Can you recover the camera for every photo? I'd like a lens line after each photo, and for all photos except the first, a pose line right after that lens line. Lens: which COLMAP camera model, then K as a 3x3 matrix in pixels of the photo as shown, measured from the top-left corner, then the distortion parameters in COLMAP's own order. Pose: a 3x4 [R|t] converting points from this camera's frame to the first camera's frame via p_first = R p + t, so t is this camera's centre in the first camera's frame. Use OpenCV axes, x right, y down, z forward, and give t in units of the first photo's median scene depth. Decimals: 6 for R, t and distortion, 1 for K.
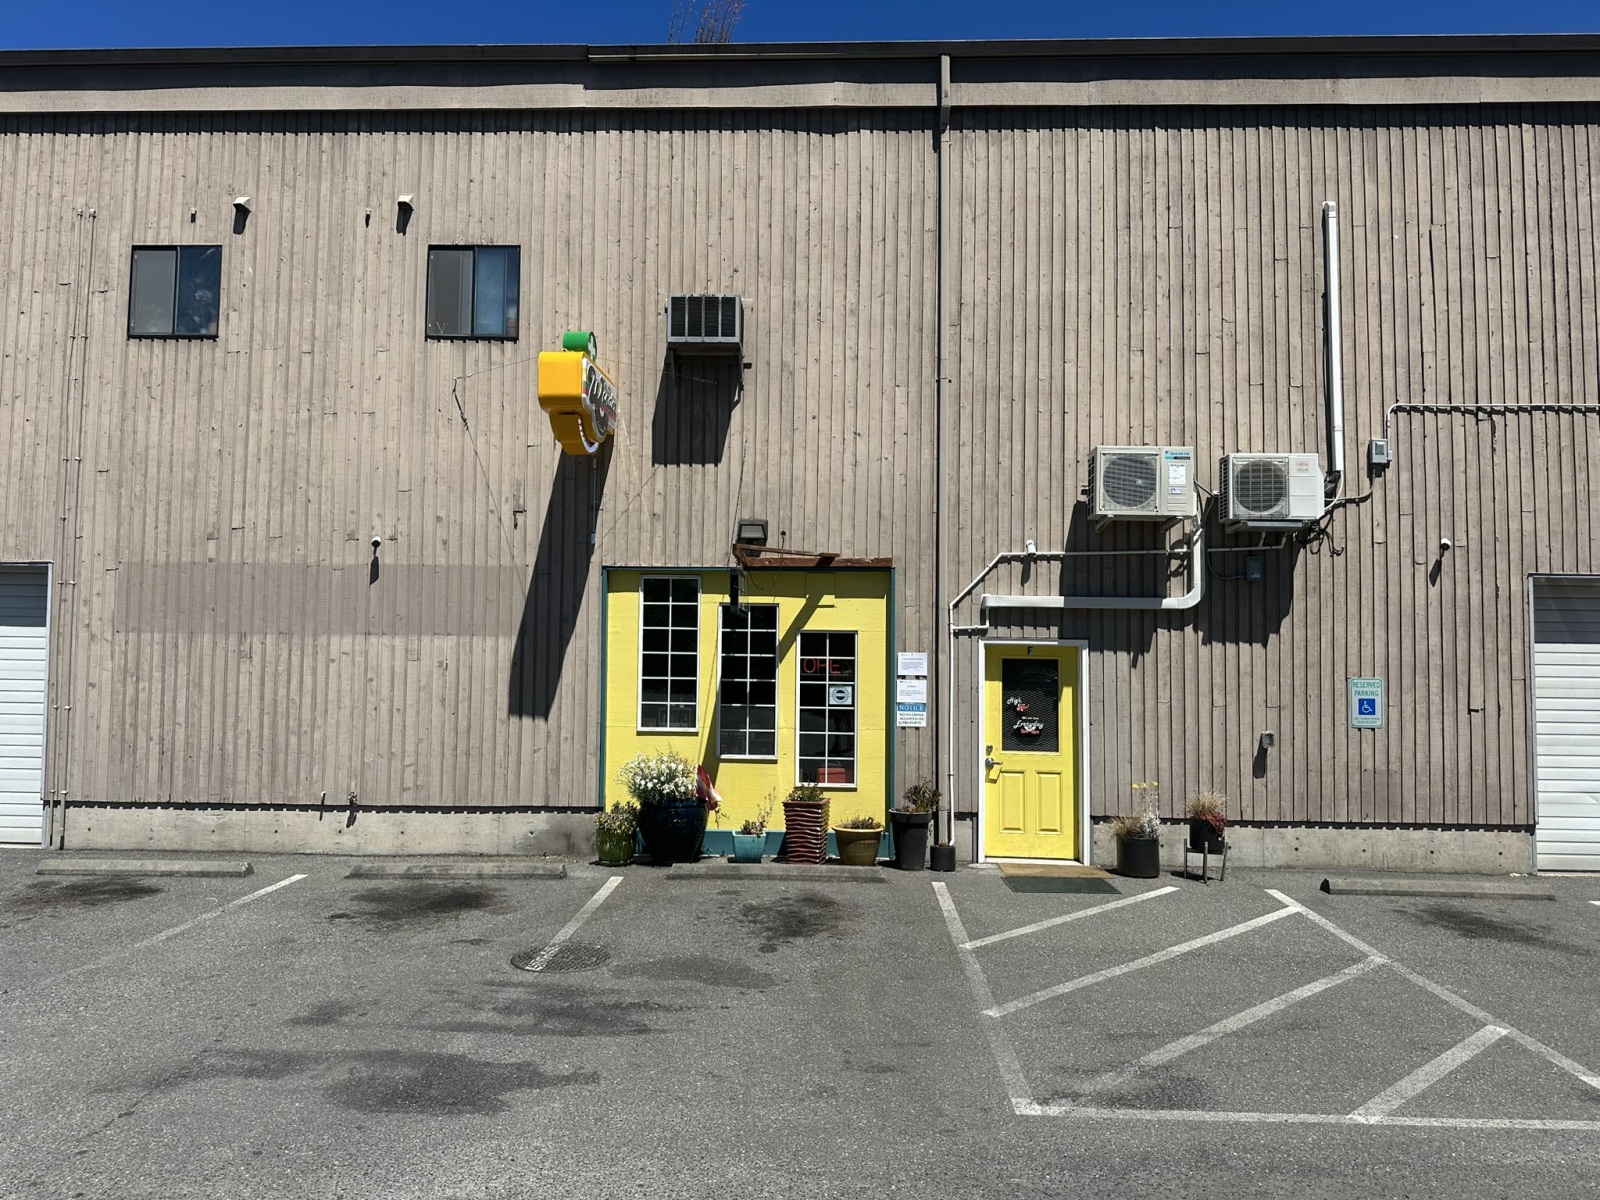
lens RADIAL K [[1099.6, 0, 800.0], [0, 1099.6, 600.0], [0, 0, 1]] dist [0.128799, -0.246896]
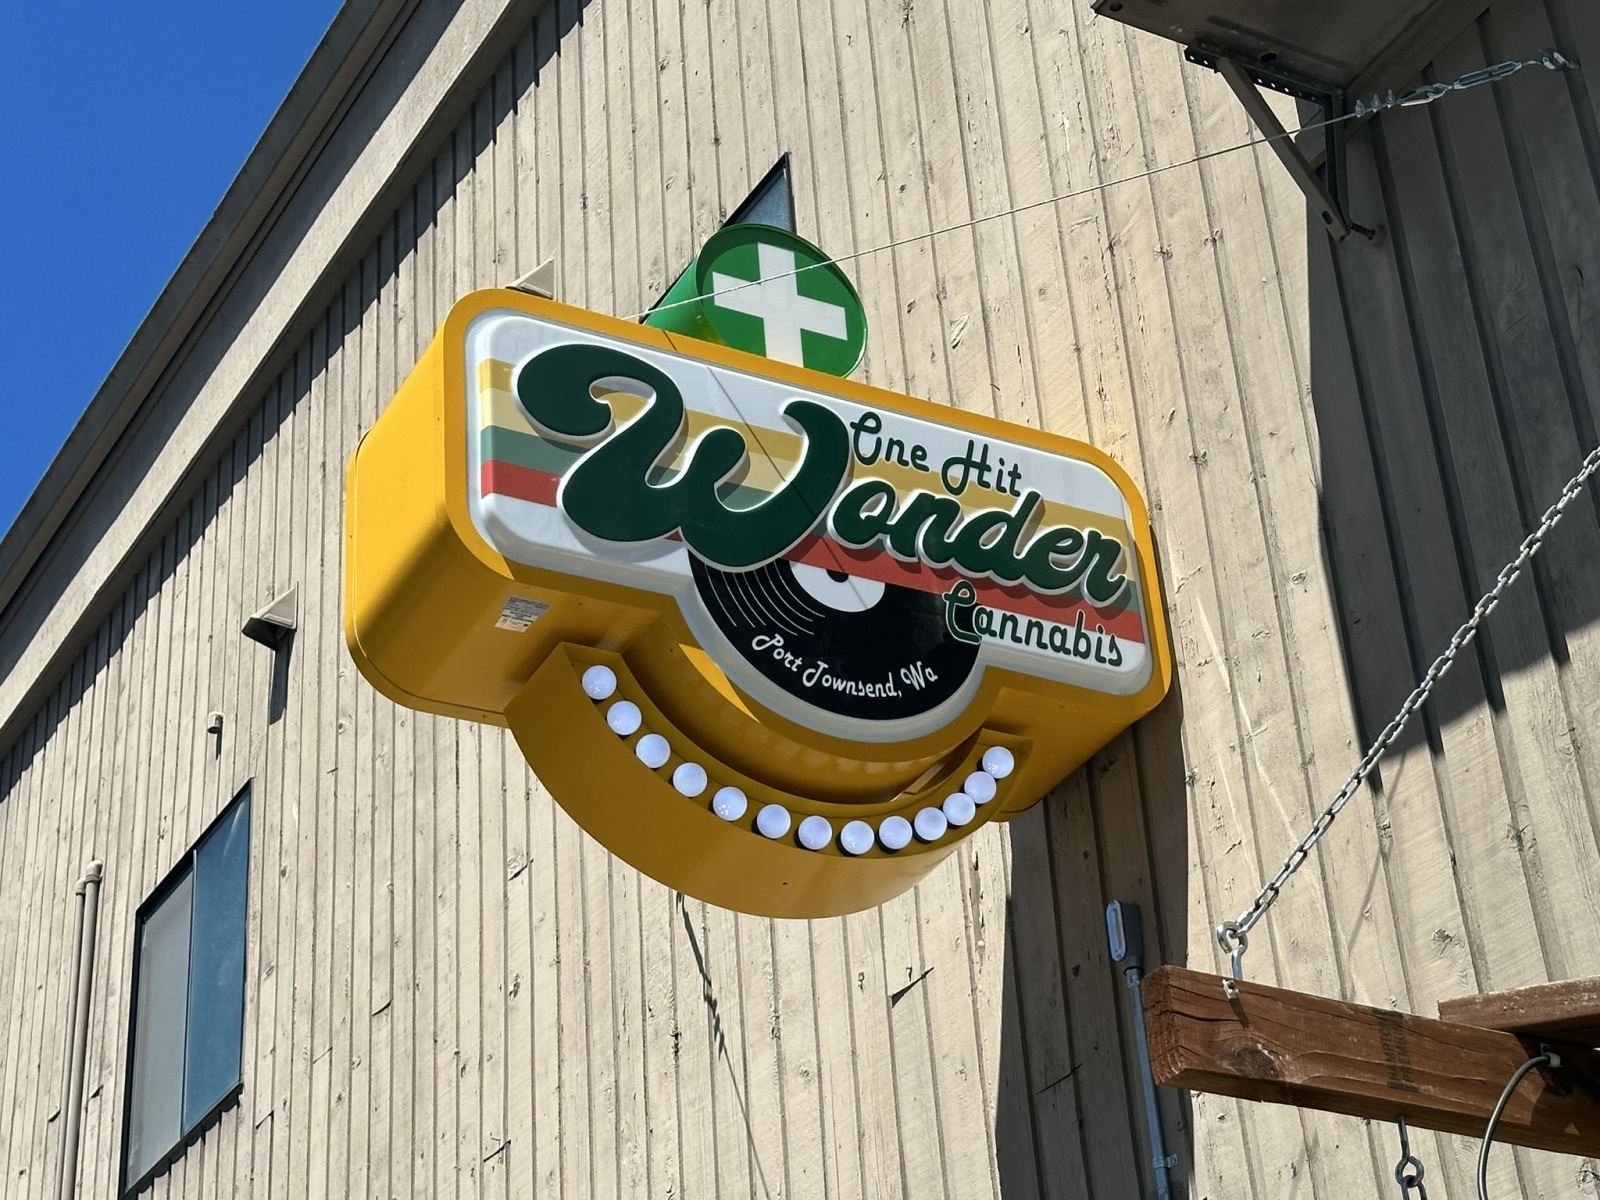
lens RADIAL K [[2966.3, 0, 800.0], [0, 2966.3, 600.0], [0, 0, 1]] dist [0.102146, 0.129554]
pose [[0.537649, -0.485470, -0.689385, 0.105351], [0.139075, 0.857474, -0.495376, 0.039006], [0.831620, 0.170462, 0.528536, 0.738270]]
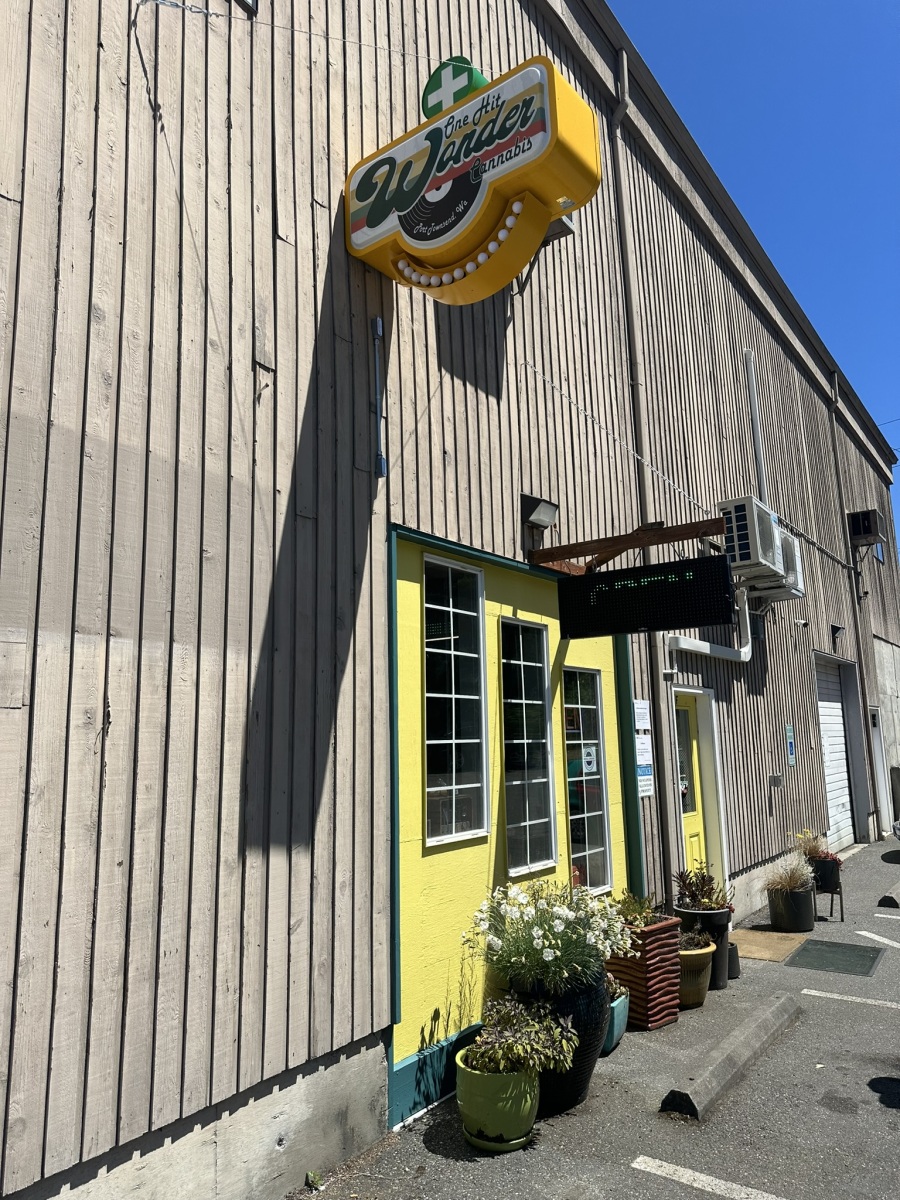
lens RADIAL K [[840.6, 0, 449.2], [0, 840.6, 586.4], [0, 0, 1]] dist [0.050033, -0.053608]
pose [[0.551738, 0.123421, 0.824835, -0.484690], [-0.020187, 0.990676, -0.134732, 0.050670], [-0.833773, 0.057686, 0.549085, 0.767677]]
